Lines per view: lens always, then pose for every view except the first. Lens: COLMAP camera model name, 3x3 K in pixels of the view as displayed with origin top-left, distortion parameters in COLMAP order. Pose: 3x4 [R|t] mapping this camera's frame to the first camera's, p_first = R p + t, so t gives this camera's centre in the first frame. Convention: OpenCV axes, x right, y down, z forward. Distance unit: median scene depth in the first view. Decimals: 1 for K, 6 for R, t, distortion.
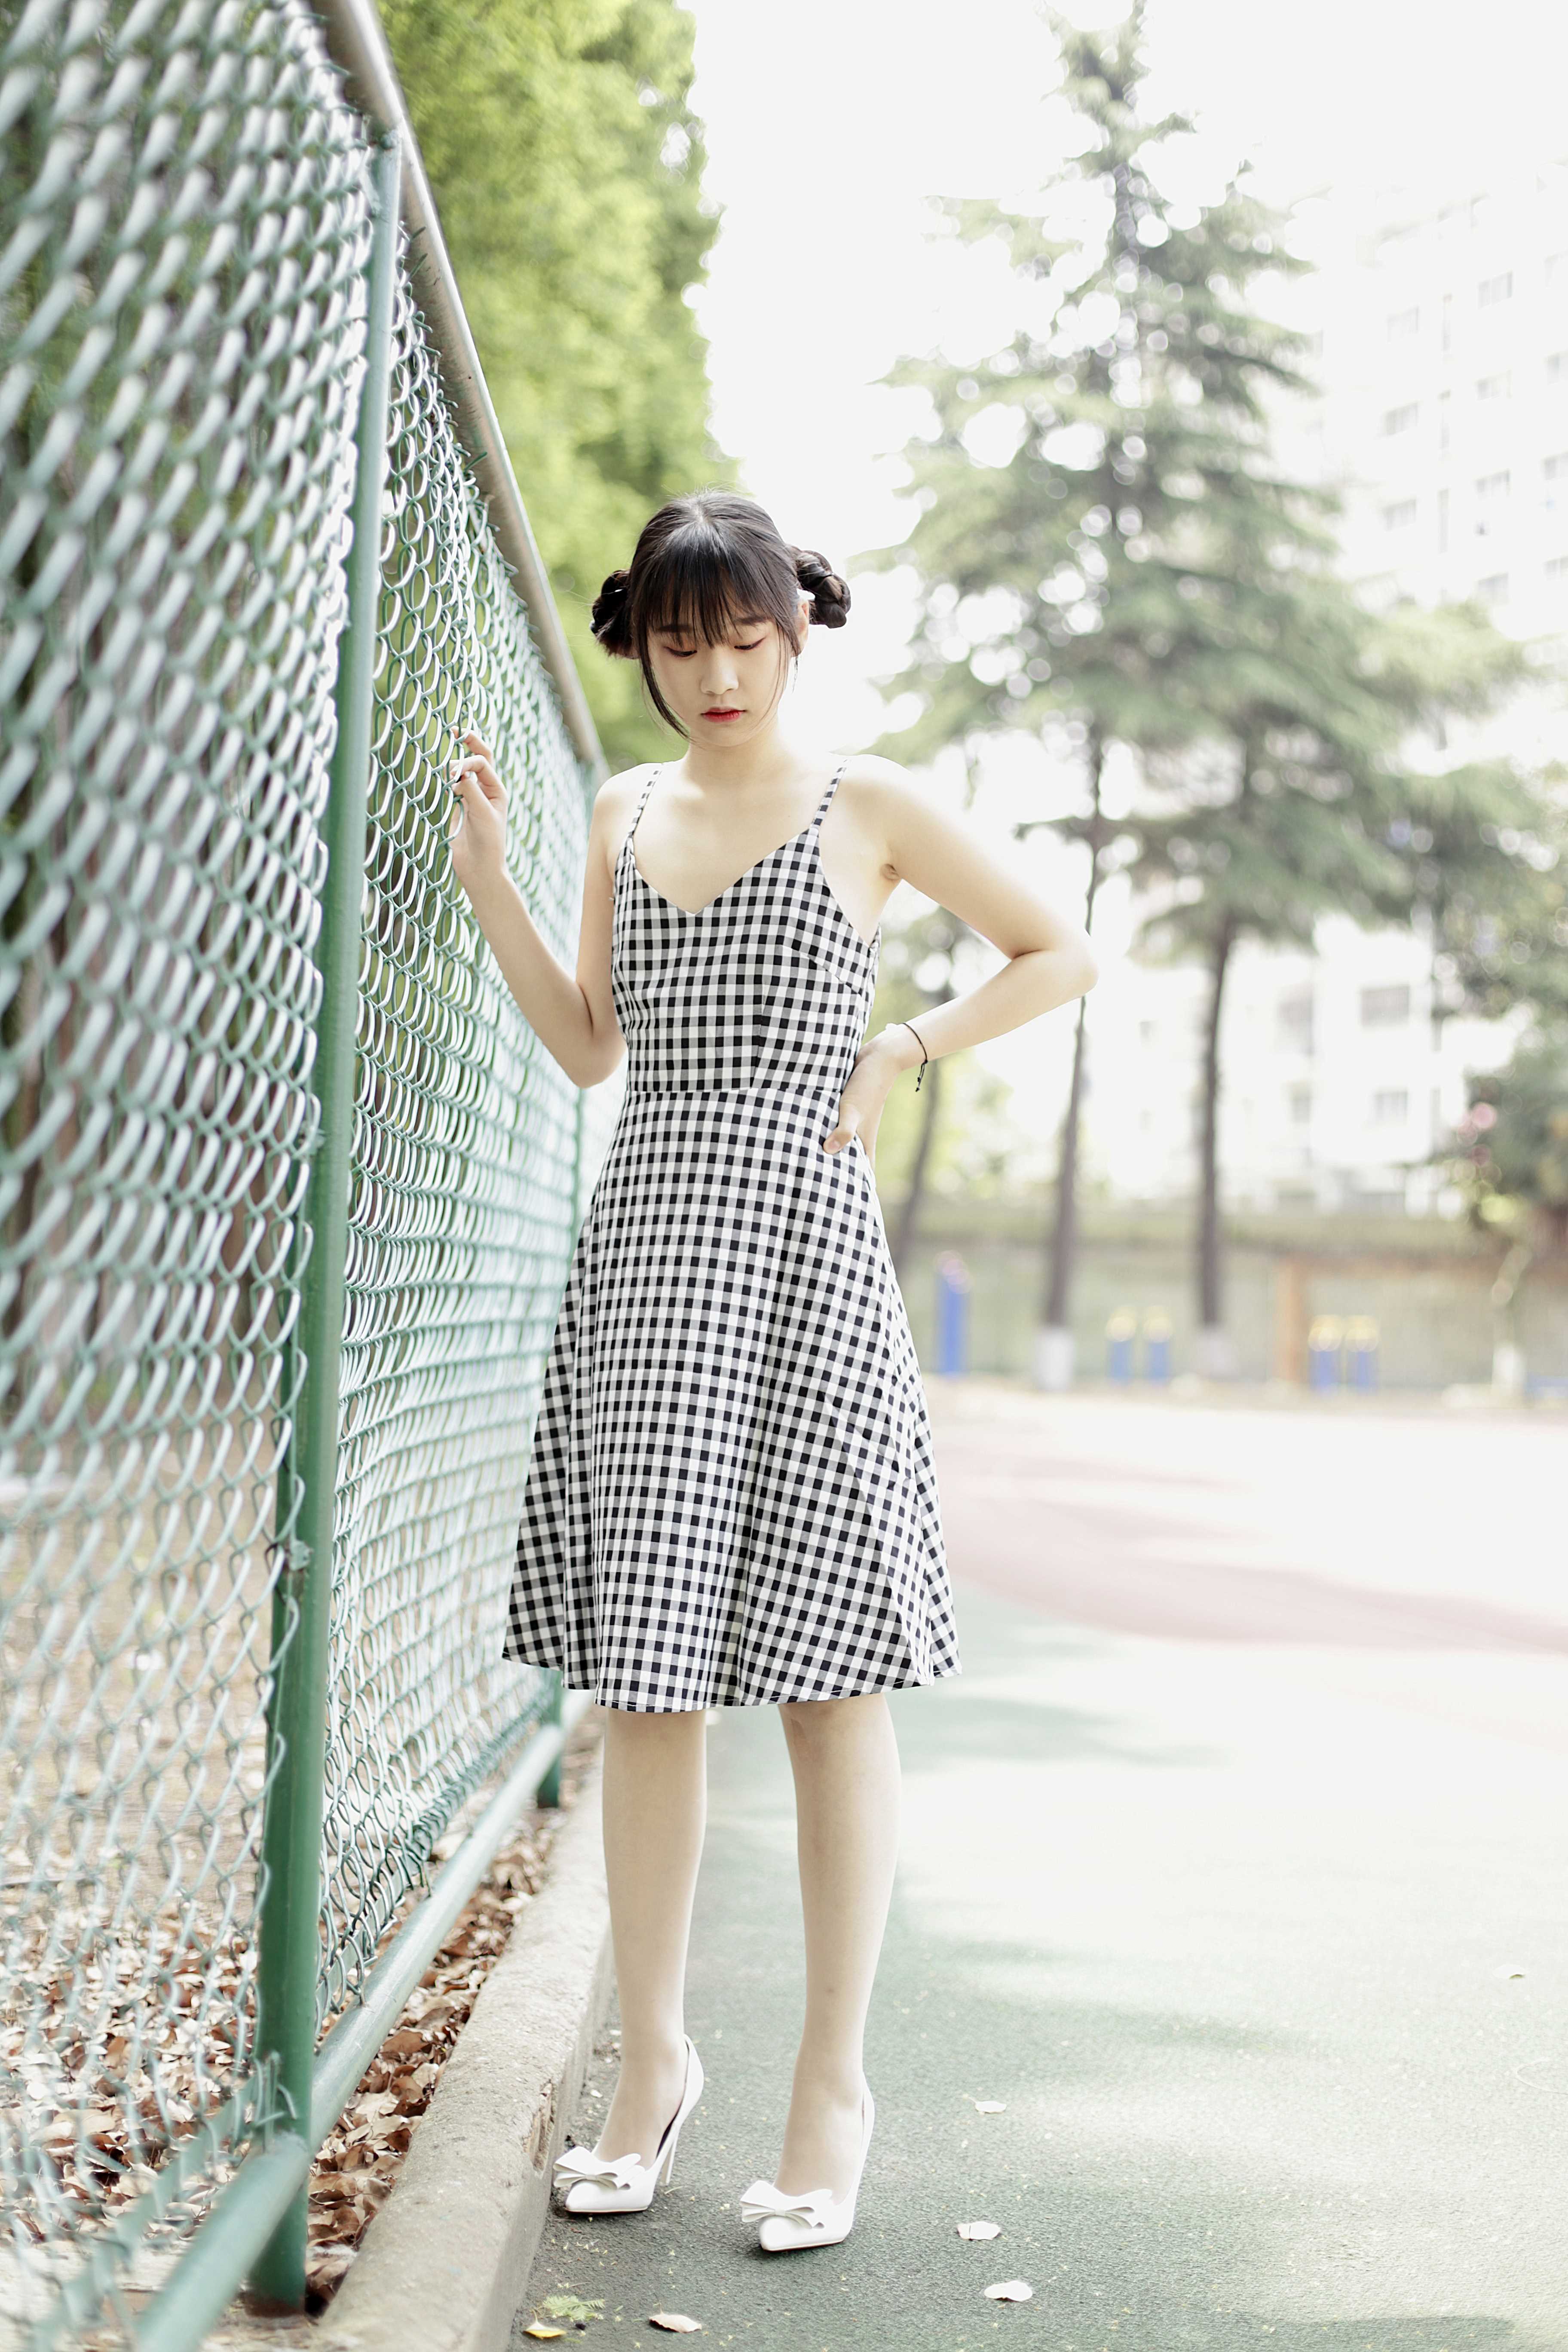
lens RADIAL K [[3450.0, 0, 797.3], [0, 3450.0, 1167.1], [0, 0, 1]] dist [-0.122691, 0.000000]
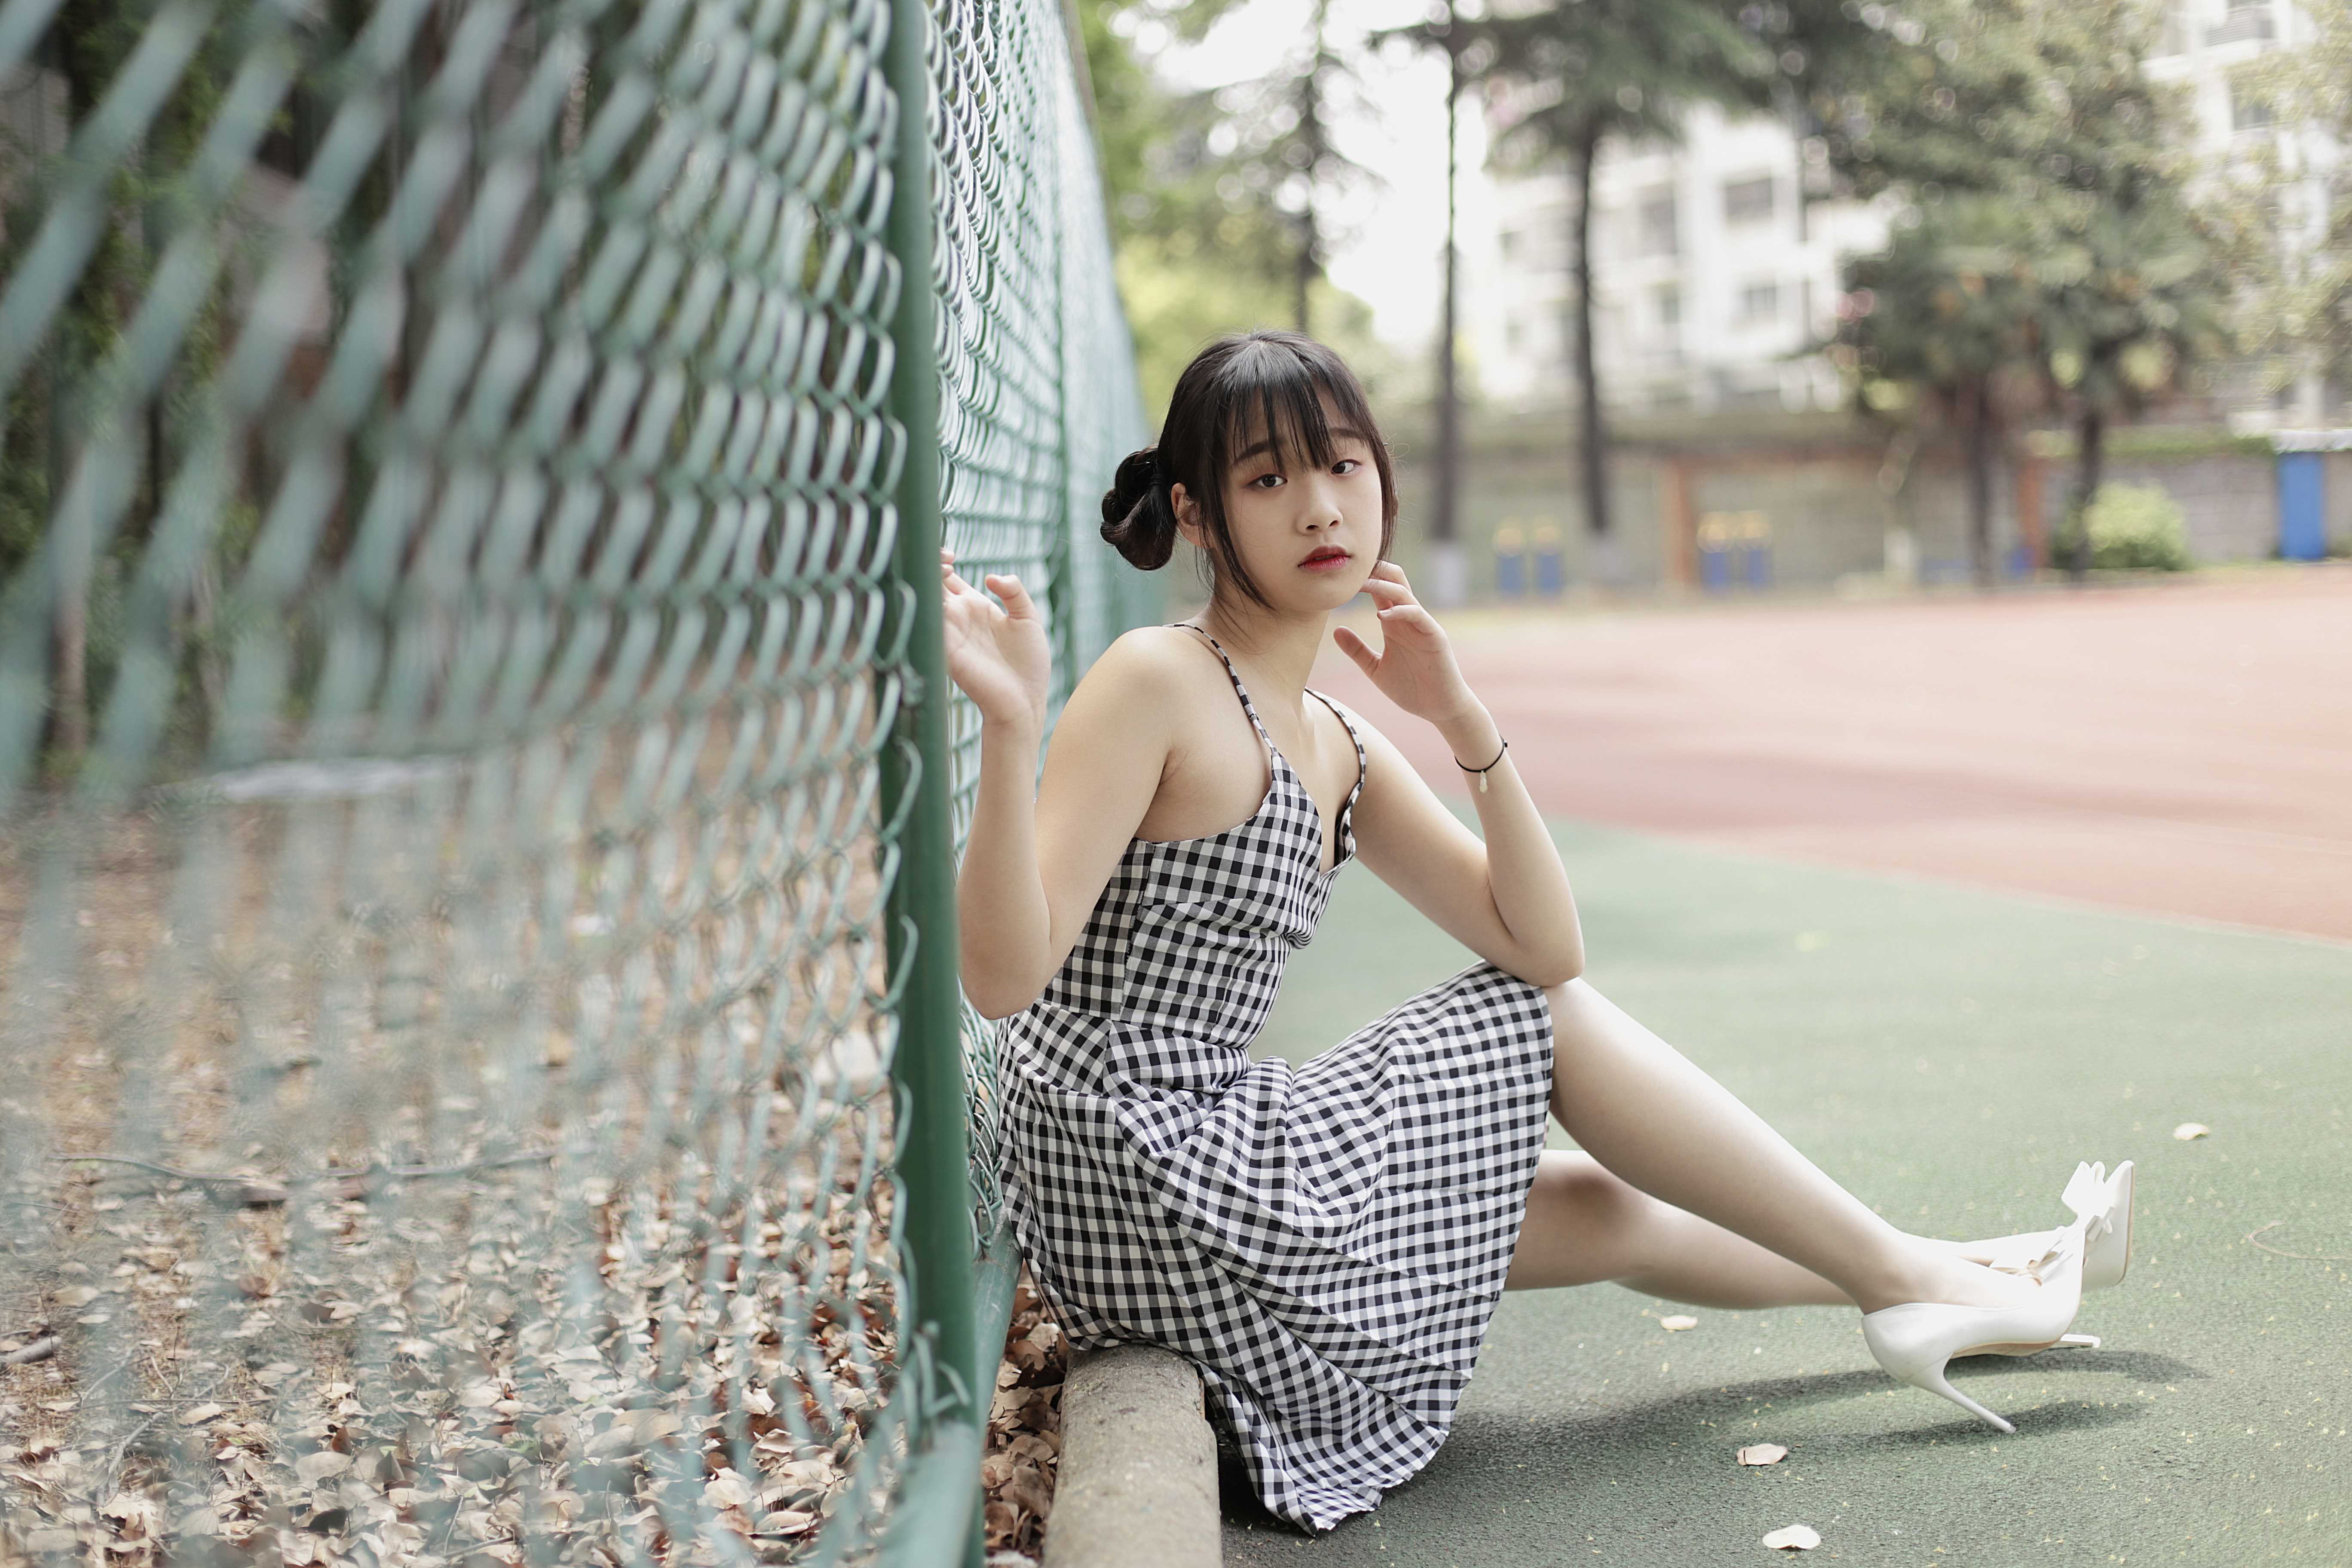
lens RADIAL K [[3450.0, 0, 1173.7], [0, 3450.0, 807.6], [0, 0, 1]] dist [-0.122691, 0.000000]
pose [[0.997231, -0.074302, -0.003022, -0.043461], [0.074164, 0.990756, 0.113587, 0.028169], [-0.005446, -0.113496, 0.993523, 0.113791]]
